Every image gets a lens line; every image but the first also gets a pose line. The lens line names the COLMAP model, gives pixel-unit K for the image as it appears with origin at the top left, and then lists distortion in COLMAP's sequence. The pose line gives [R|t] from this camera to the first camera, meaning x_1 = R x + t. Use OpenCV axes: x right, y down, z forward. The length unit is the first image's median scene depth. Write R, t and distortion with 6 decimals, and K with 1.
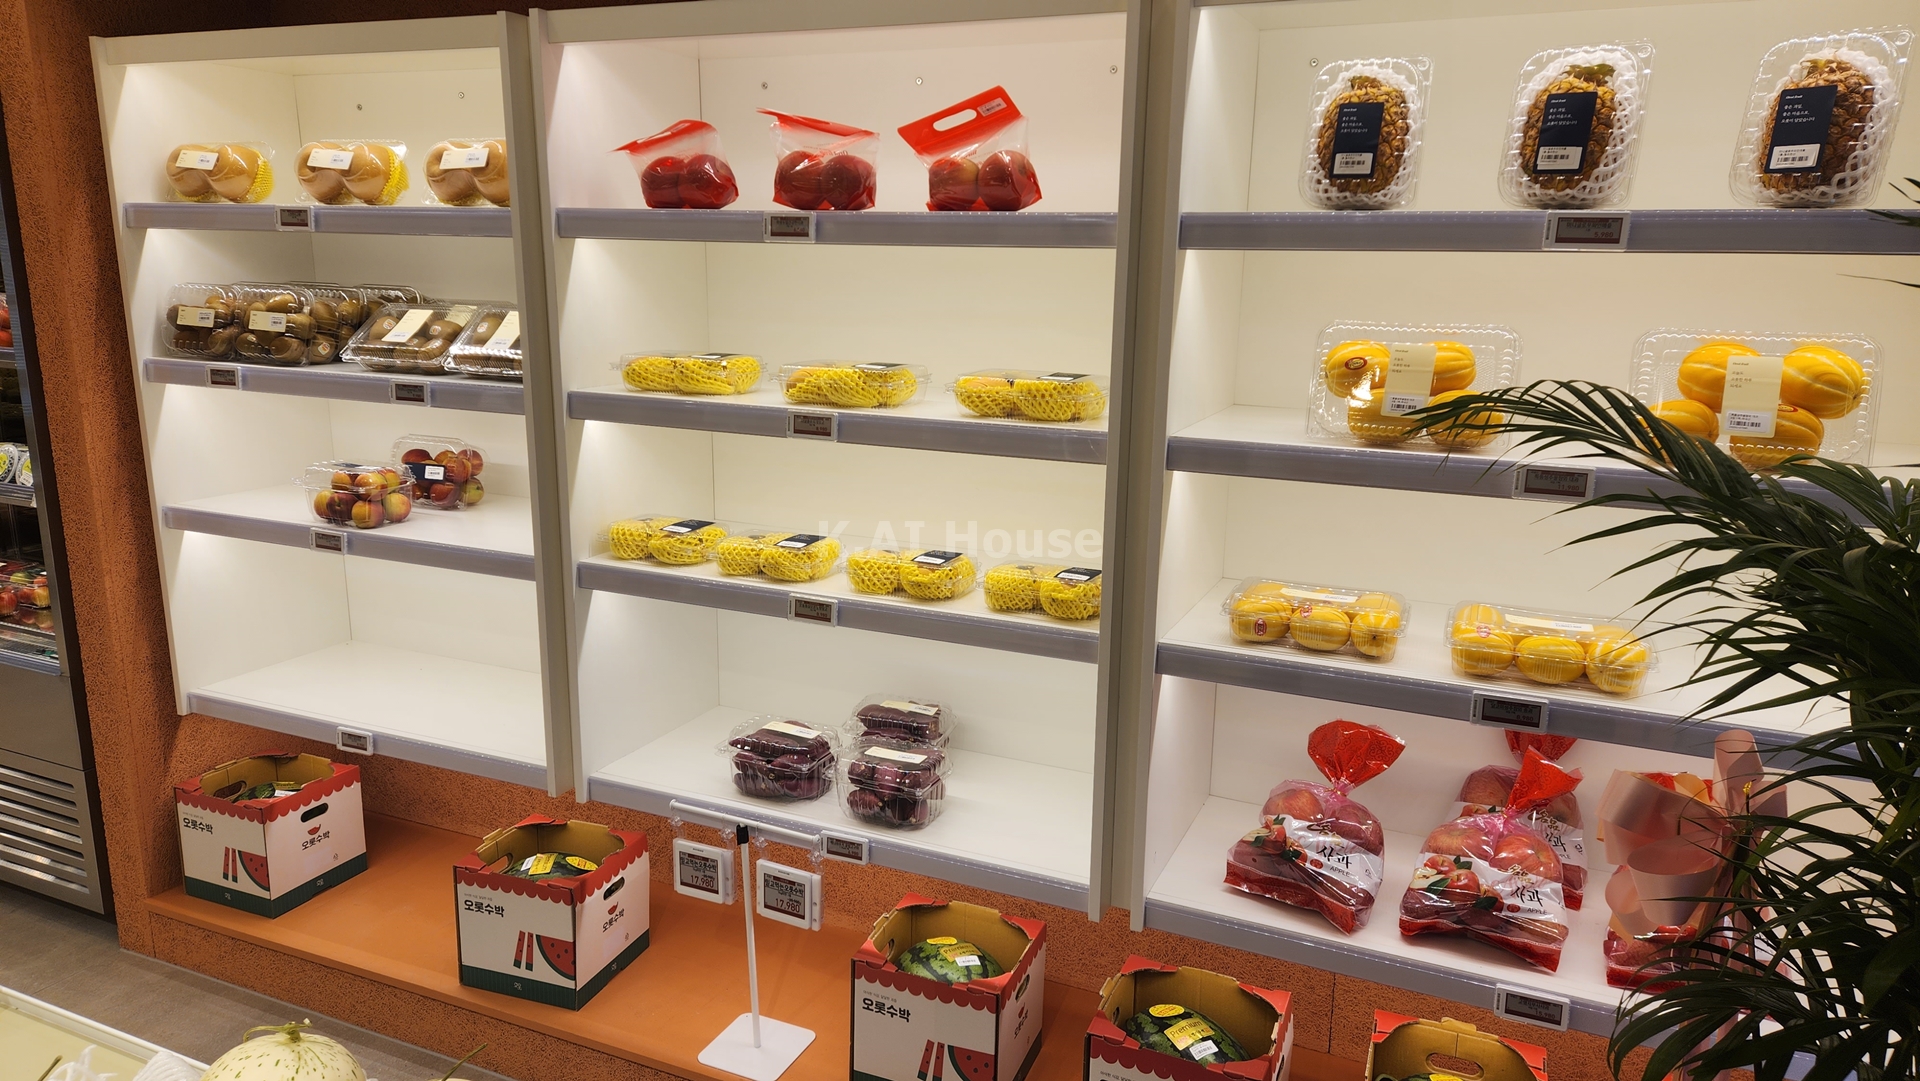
lens RADIAL K [[1297.5, 0, 960.0], [0, 1297.5, 540.5], [0, 0, 1]] dist [0.044164, -0.004398]
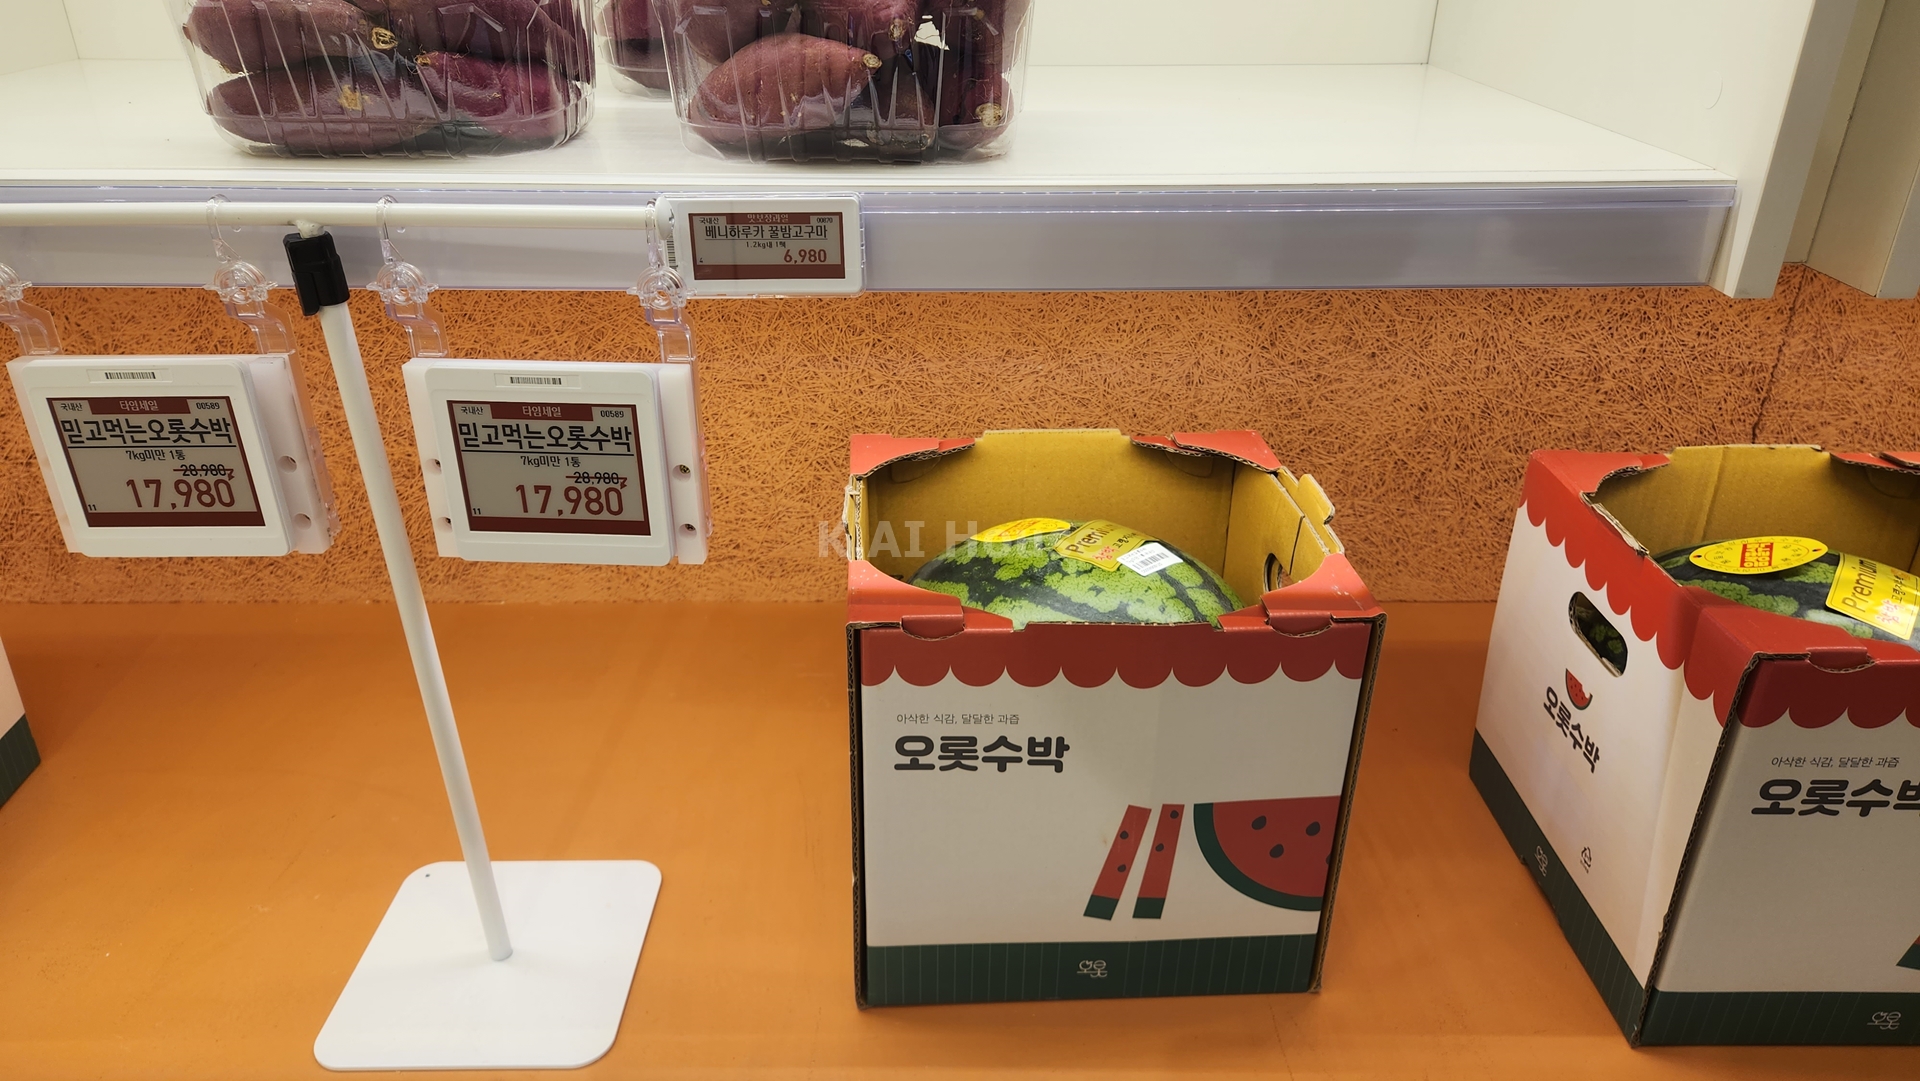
lens RADIAL K [[1297.5, 0, 960.0], [0, 1297.5, 540.5], [0, 0, 1]] dist [0.044164, -0.004398]
pose [[0.909364, -0.197327, 0.366223, -0.159559], [0.102505, 0.959484, 0.262455, 0.224878], [-0.403174, -0.201128, 0.892748, 0.721331]]
